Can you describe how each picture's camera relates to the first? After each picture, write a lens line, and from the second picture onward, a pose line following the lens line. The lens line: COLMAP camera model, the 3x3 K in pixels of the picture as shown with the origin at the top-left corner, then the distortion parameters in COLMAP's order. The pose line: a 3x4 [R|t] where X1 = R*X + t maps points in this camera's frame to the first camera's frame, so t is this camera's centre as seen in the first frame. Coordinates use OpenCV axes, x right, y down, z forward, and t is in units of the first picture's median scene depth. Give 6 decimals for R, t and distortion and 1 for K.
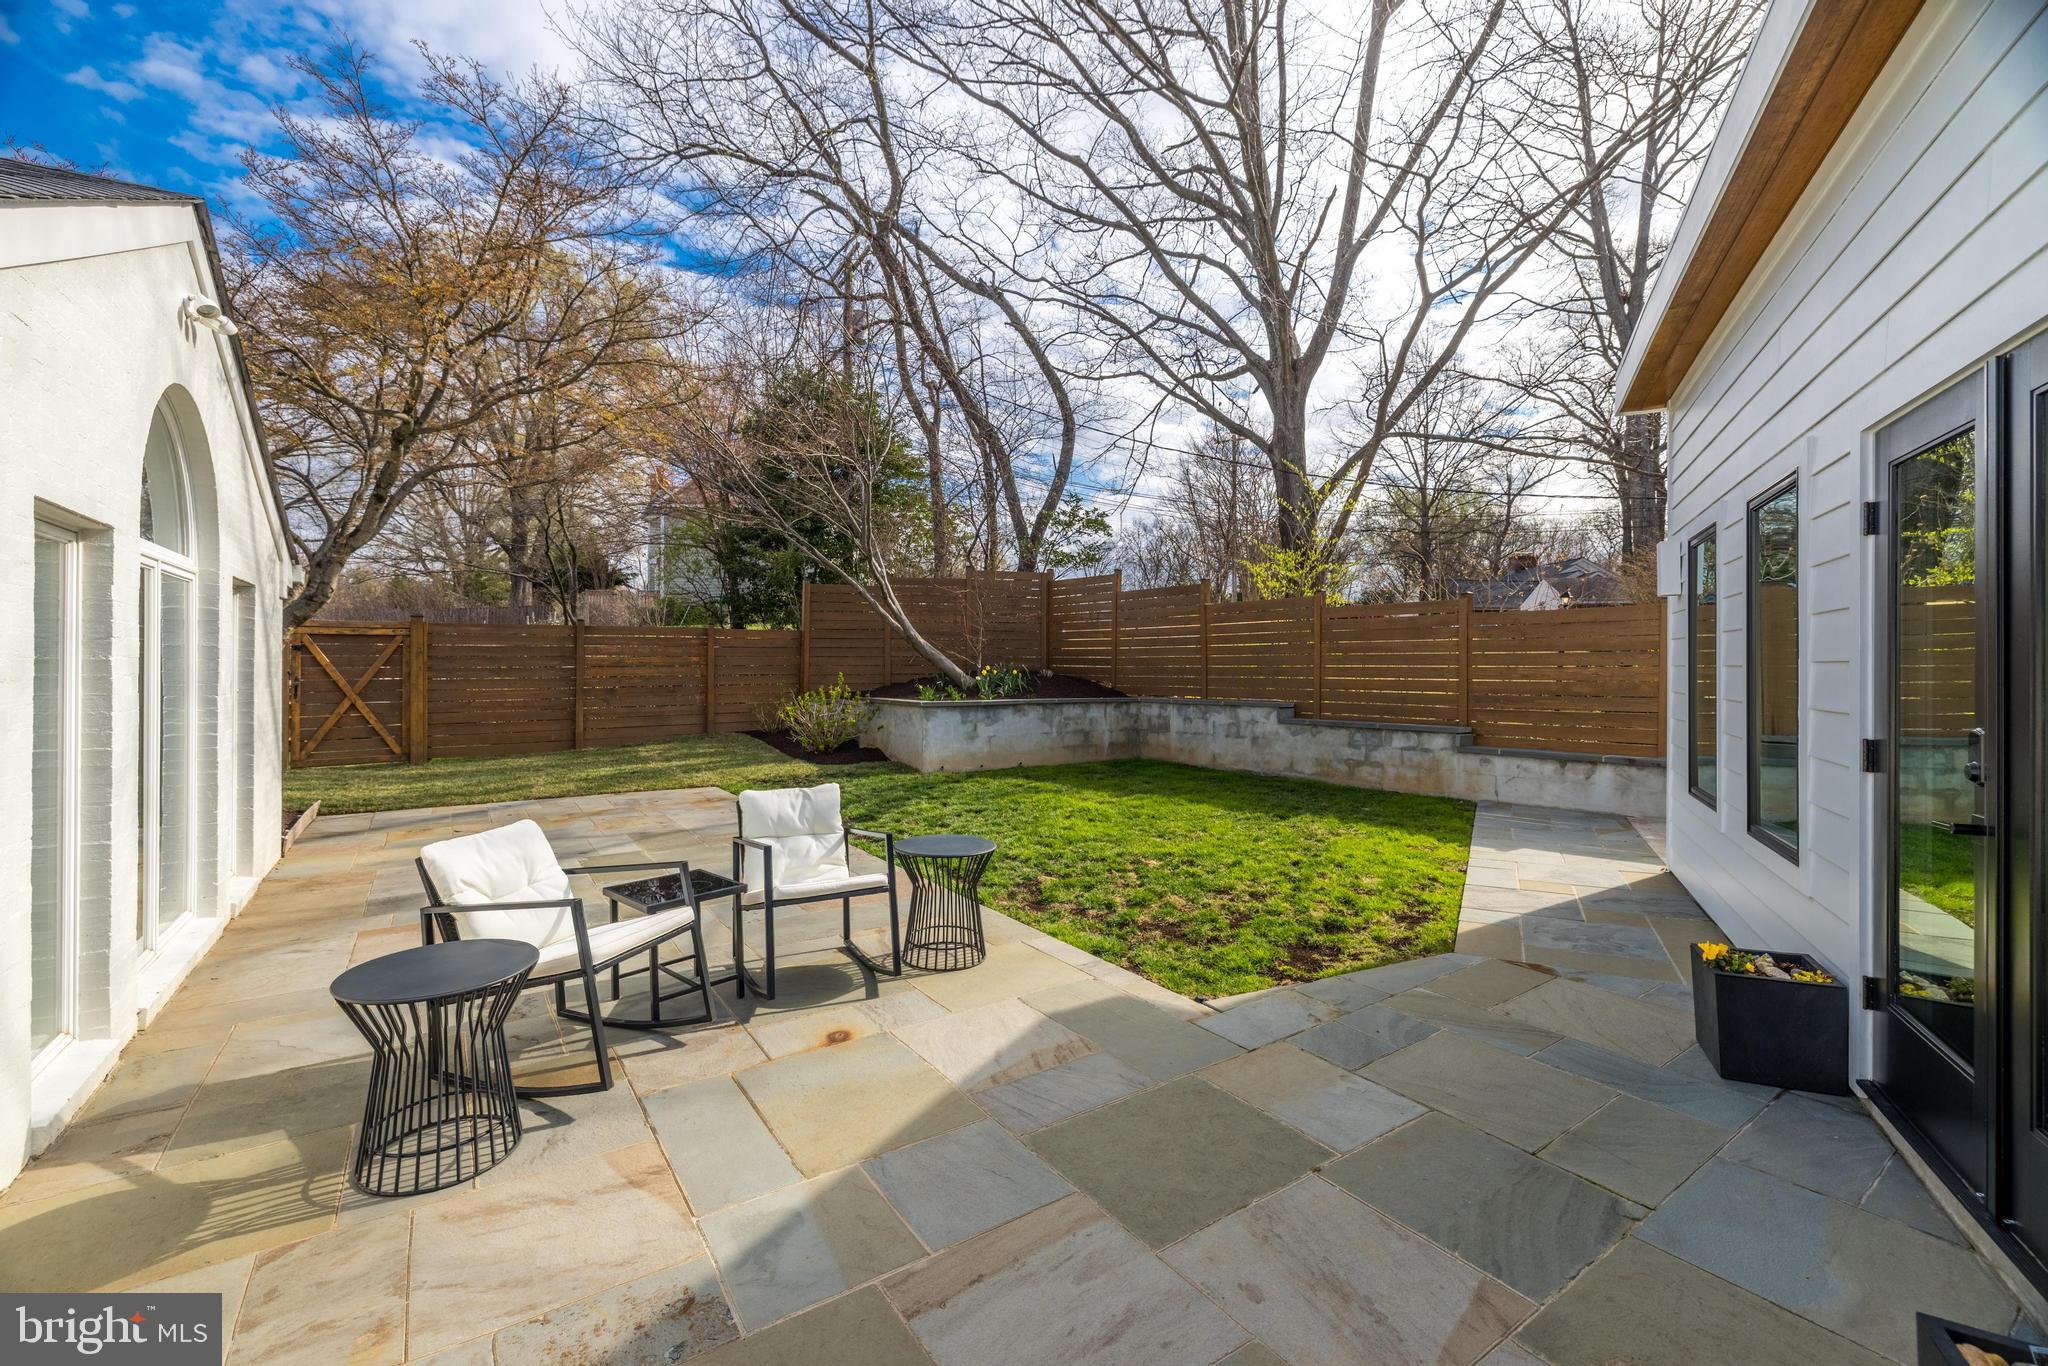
lens RADIAL K [[881.3, 0, 1026.0], [0, 881.3, 664.0], [0, 0, 1]] dist [-0.000165, 0.000270]
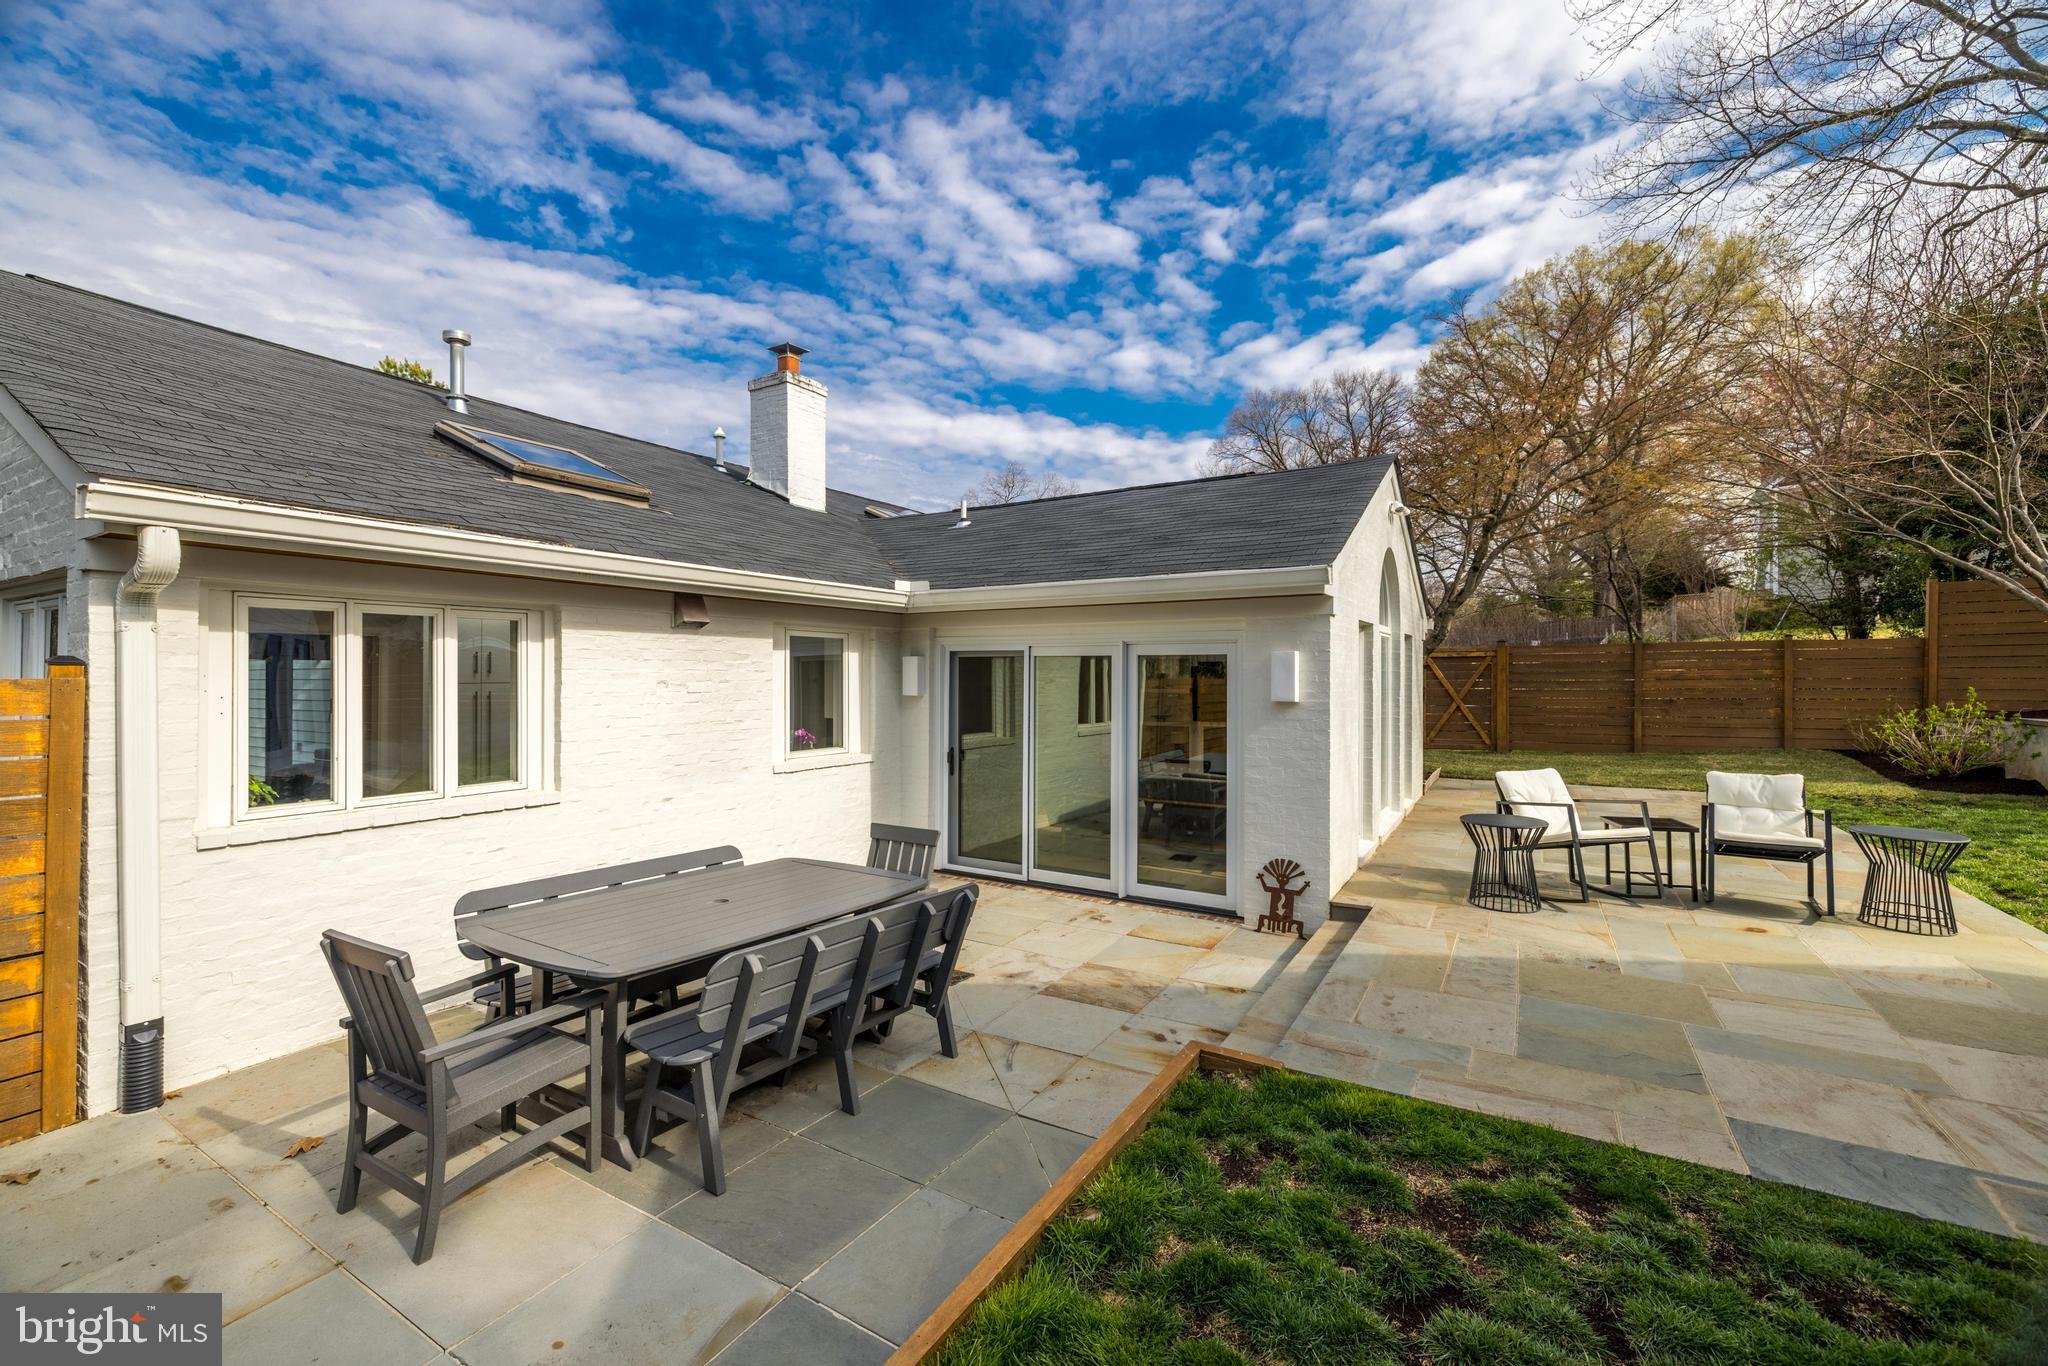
lens RADIAL K [[853.3, 0, 1020.9], [0, 853.3, 674.1], [0, 0, 1]] dist [0.001369, 0.000141]
pose [[0.434320, -0.003793, -0.900751, 0.251770], [0.003763, 0.999990, -0.002397, -0.008110], [0.900751, -0.002349, 0.434330, -0.346769]]
